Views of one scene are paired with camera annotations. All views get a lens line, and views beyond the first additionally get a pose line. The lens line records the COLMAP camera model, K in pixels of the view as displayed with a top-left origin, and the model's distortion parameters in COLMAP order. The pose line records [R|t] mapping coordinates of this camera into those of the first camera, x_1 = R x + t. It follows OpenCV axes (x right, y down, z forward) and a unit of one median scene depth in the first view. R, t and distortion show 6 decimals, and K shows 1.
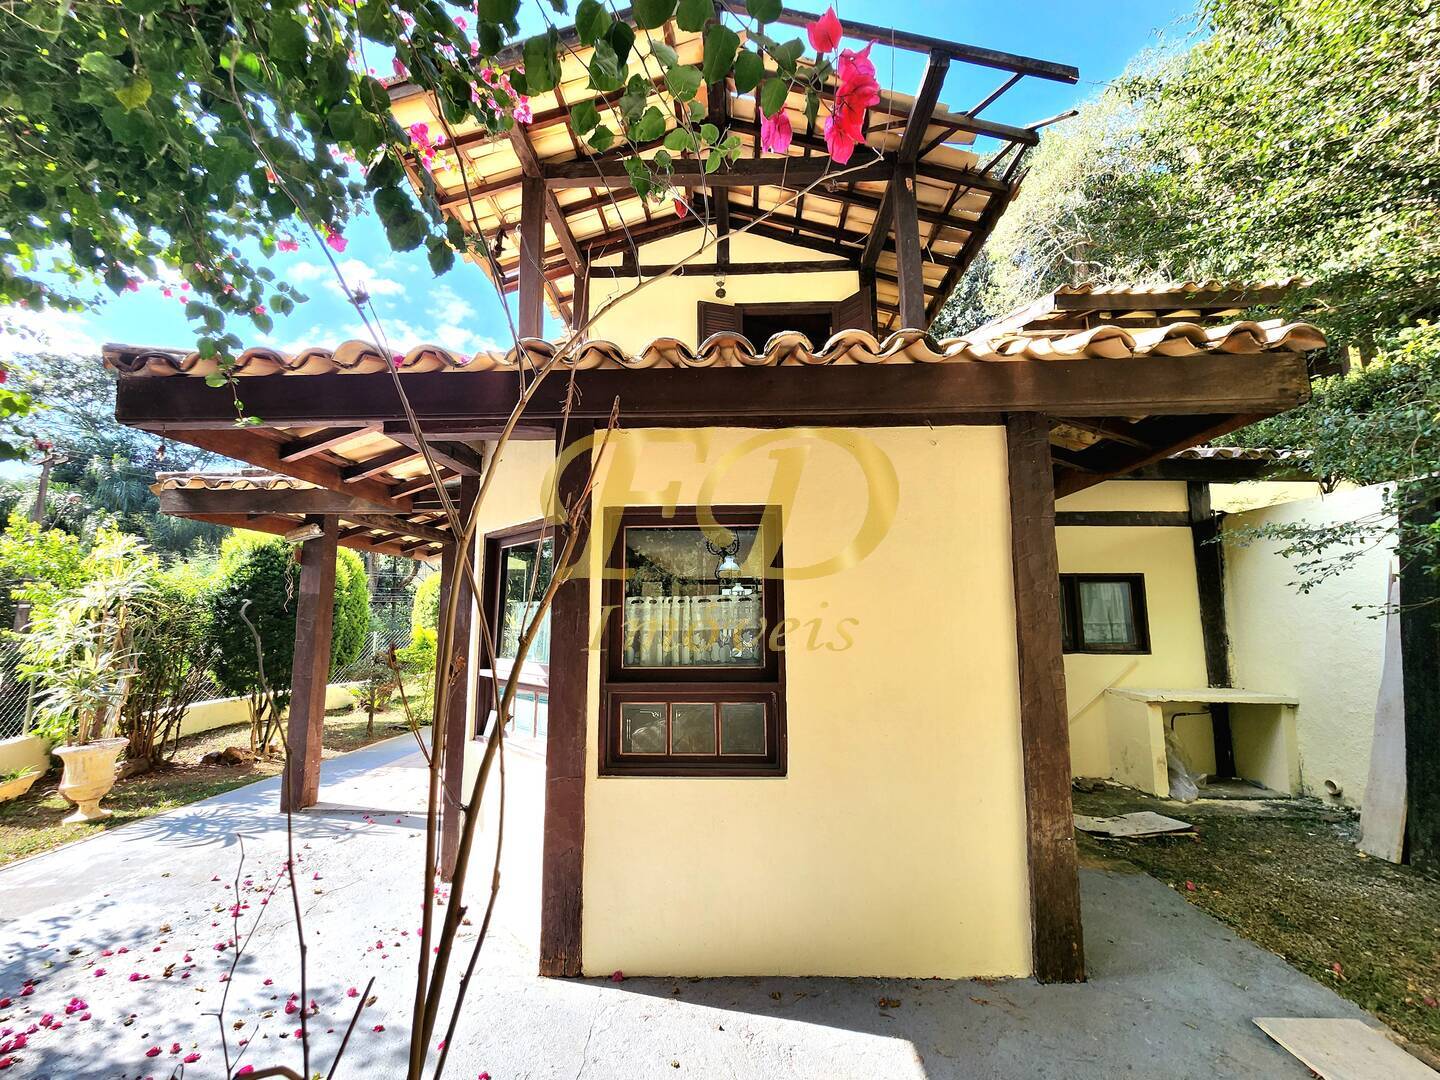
lens RADIAL K [[594.4, 0, 712.1], [0, 594.4, 539.7], [0, 0, 1]] dist [0.000182, 0.000461]
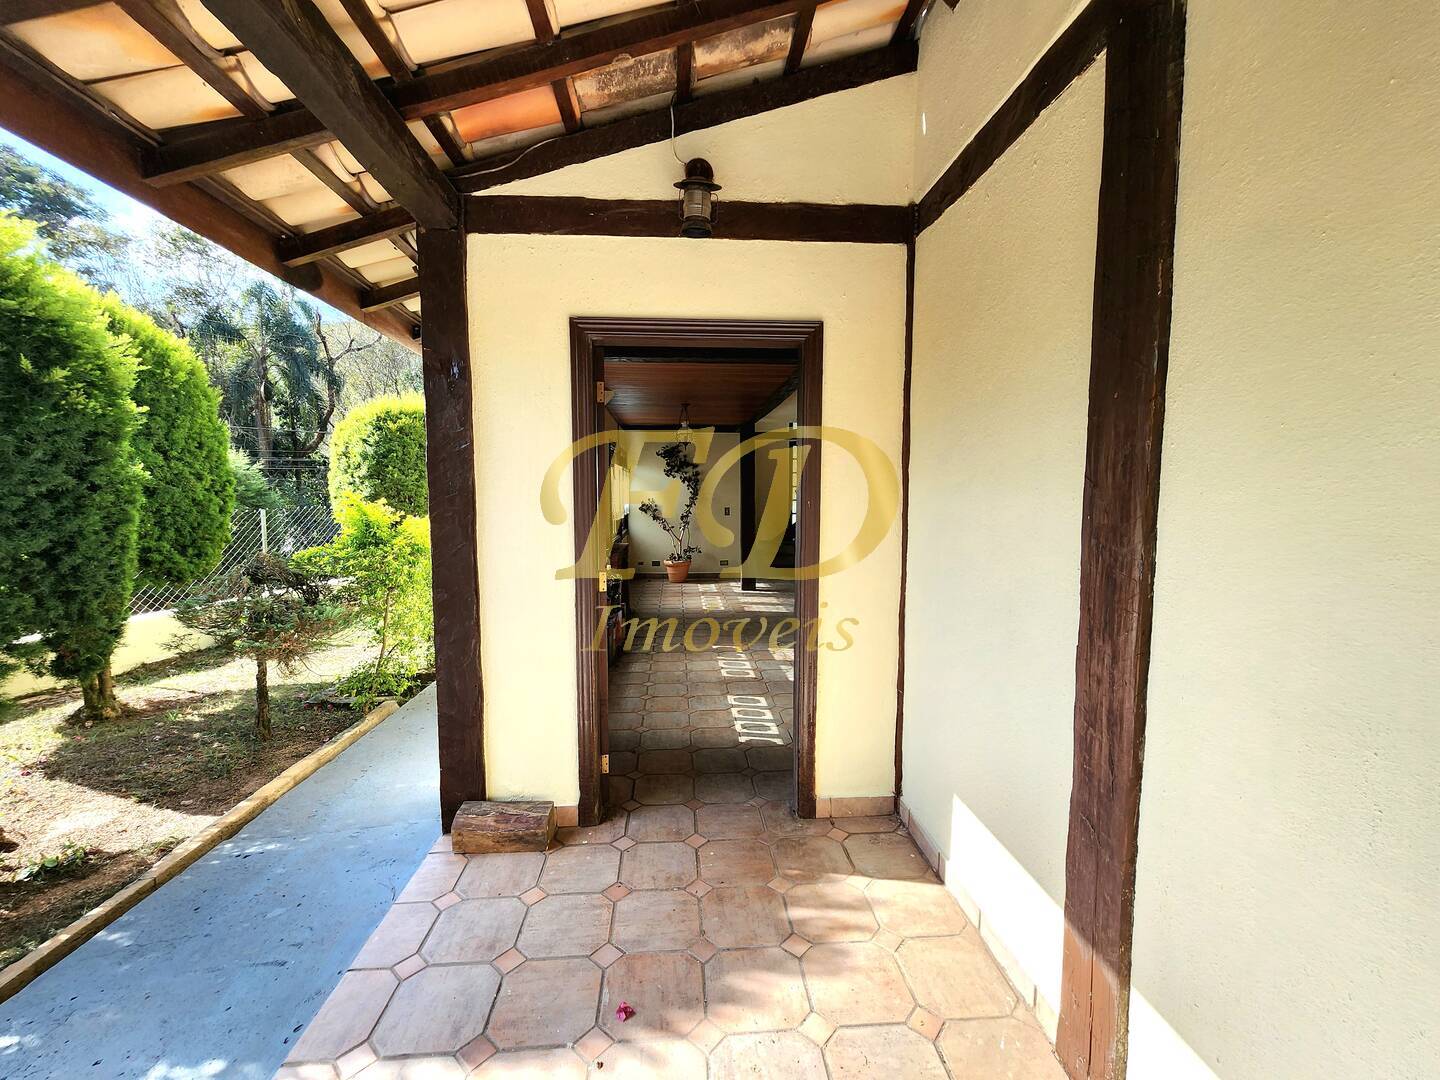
lens RADIAL K [[594.4, 0, 712.1], [0, 594.4, 539.7], [0, 0, 1]] dist [0.000182, 0.000461]
pose [[0.993434, -0.012818, 0.113685, -0.080422], [-0.011122, 0.978175, 0.207486, 0.023795], [-0.113863, -0.207388, 0.971610, 0.154442]]
